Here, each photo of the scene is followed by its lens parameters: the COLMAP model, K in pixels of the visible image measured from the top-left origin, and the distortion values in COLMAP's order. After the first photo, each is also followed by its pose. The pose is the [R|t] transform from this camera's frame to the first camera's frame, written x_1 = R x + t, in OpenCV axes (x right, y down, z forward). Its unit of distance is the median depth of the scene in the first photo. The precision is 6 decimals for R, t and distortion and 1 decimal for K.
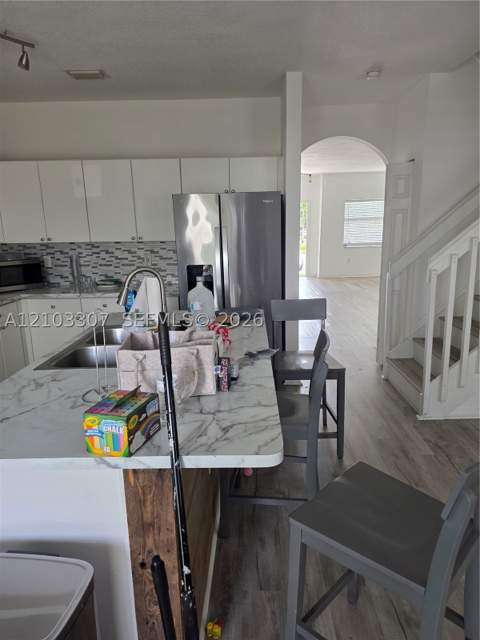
lens RADIAL K [[426.9, 0, 241.9], [0, 426.9, 318.4], [0, 0, 1]] dist [0.045790, -0.029406]
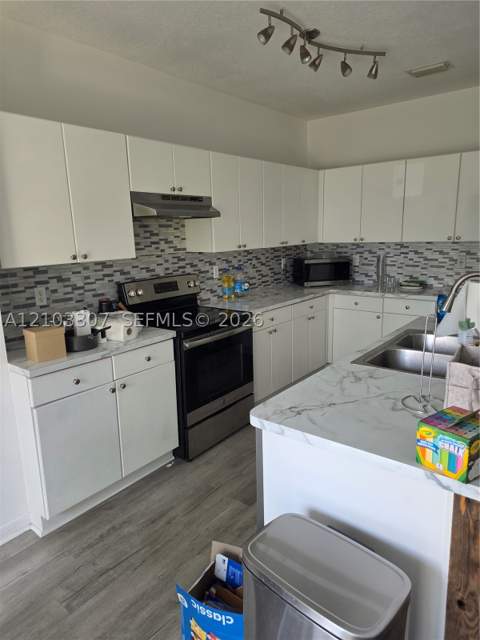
lens RADIAL K [[426.9, 0, 239.1], [0, 426.9, 318.8], [0, 0, 1]] dist [0.045790, -0.029406]
pose [[0.781304, 0.122831, -0.611946, -0.055152], [-0.121664, 0.991609, 0.043703, -0.001461], [0.612179, 0.040306, 0.789692, -0.011728]]
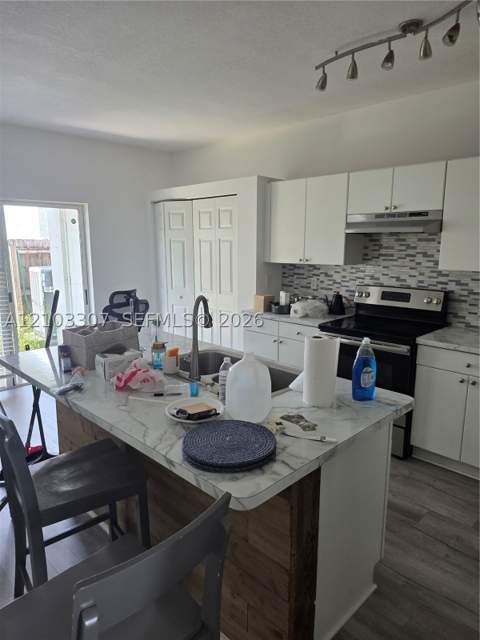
lens RADIAL K [[426.9, 0, 229.1], [0, 426.9, 320.2], [0, 0, 1]] dist [0.045790, -0.029406]
pose [[-0.717505, 0.151578, -0.679861, 0.502520], [-0.130618, 0.929442, 0.345073, -0.514587], [0.684197, 0.336394, -0.647080, 2.084186]]
